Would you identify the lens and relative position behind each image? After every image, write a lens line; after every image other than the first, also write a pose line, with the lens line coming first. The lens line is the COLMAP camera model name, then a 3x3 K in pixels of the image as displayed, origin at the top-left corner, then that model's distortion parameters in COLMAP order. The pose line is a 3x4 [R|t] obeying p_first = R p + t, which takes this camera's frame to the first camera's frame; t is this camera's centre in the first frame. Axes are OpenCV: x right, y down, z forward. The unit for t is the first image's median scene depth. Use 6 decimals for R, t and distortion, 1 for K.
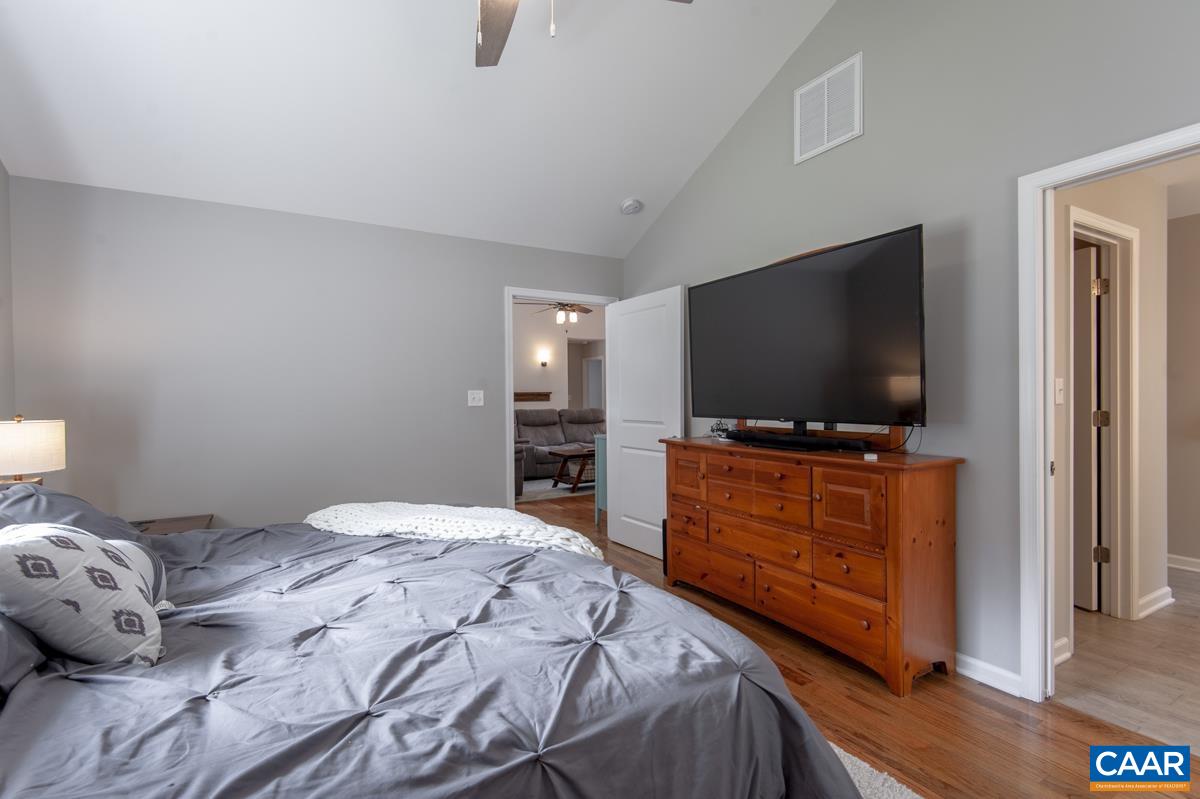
lens RADIAL K [[538.2, 0, 599.9], [0, 538.2, 398.0], [0, 0, 1]] dist [-0.013695, -0.000185]
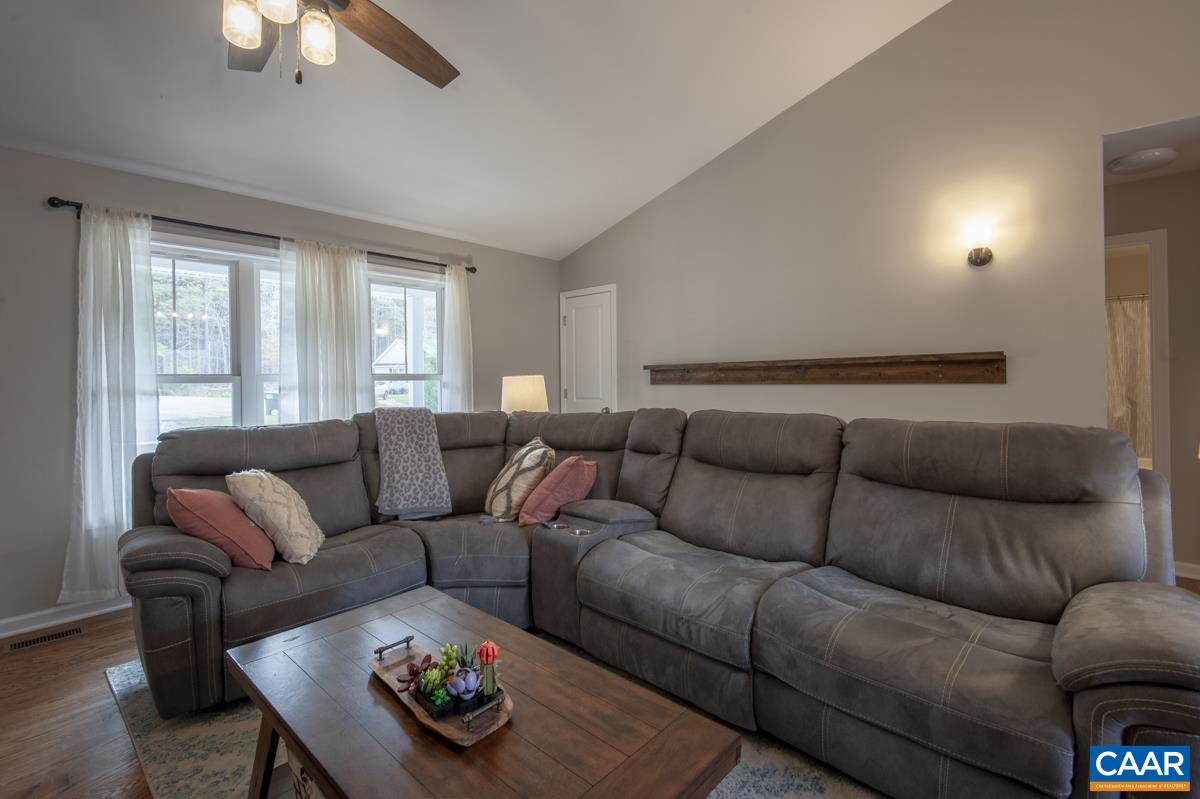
lens RADIAL K [[538.2, 0, 596.5], [0, 538.2, 386.5], [0, 0, 1]] dist [-0.013695, -0.000185]
pose [[0.269463, 0.020762, -0.962787, 0.136355], [0.003244, 0.999742, 0.022467, 0.000252], [0.963005, -0.009178, 0.269326, 0.816126]]
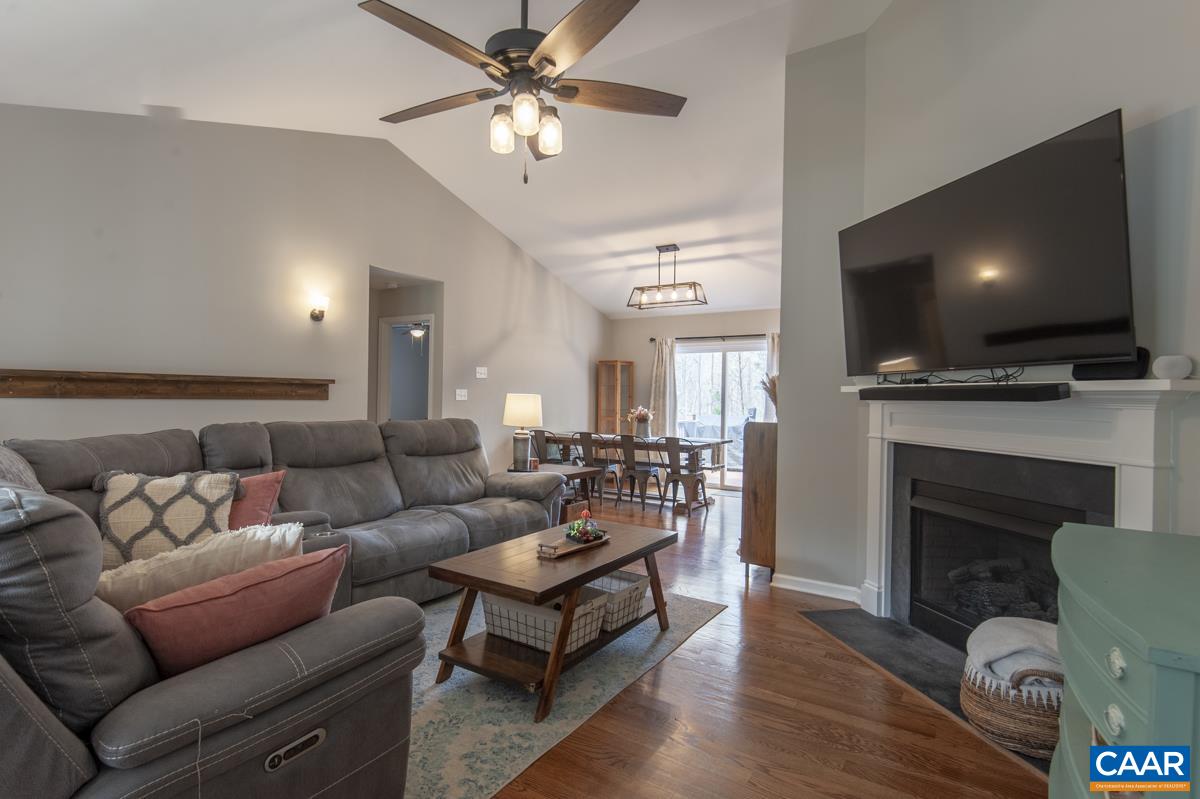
lens RADIAL K [[589.2, 0, 596.2], [0, 589.2, 395.0], [0, 0, 1]] dist [0.010273, -0.006982]
pose [[0.889732, 0.027409, 0.455660, -0.134553], [-0.022227, 0.999613, -0.016728, 0.005361], [-0.455943, 0.004755, 0.889996, 0.532917]]
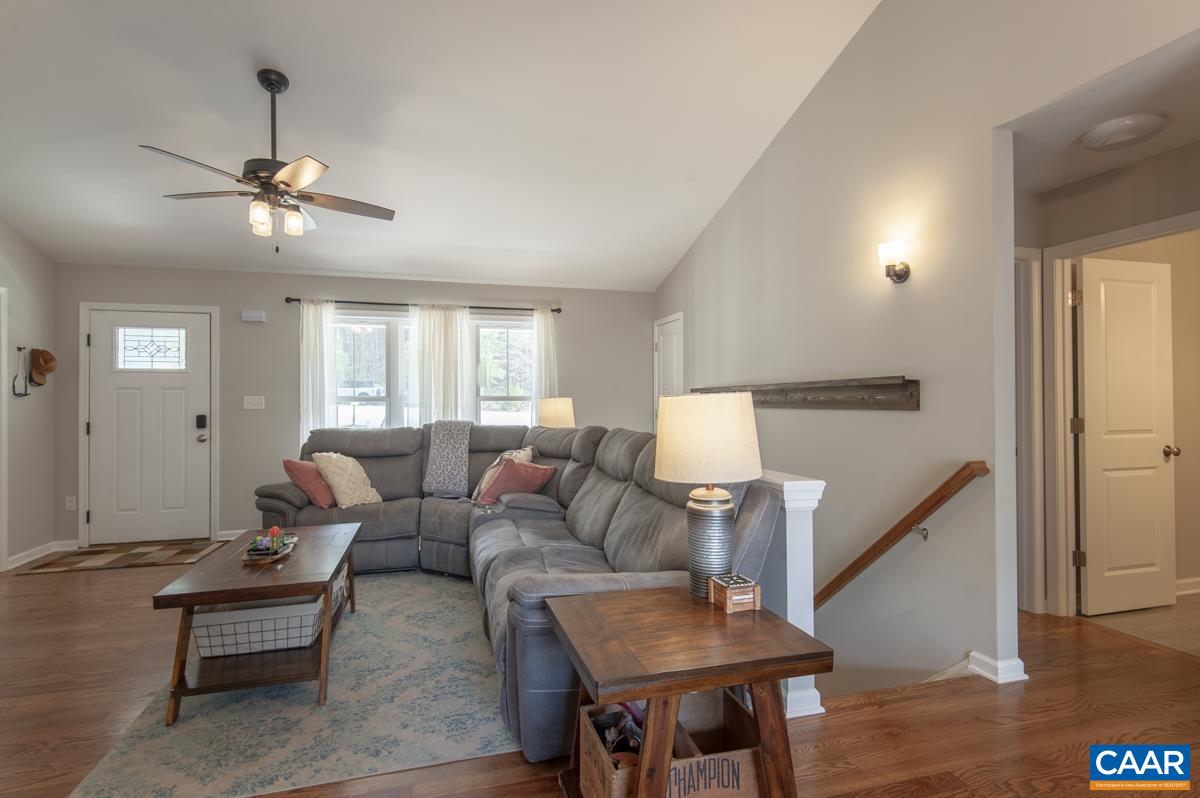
lens RADIAL K [[589.2, 0, 599.3], [0, 589.2, 396.1], [0, 0, 1]] dist [0.010273, -0.006982]
pose [[-0.264112, 0.005633, -0.964476, 0.251906], [0.002478, 0.999984, 0.005162, -0.003494], [0.964489, -0.001027, -0.264122, 1.055043]]
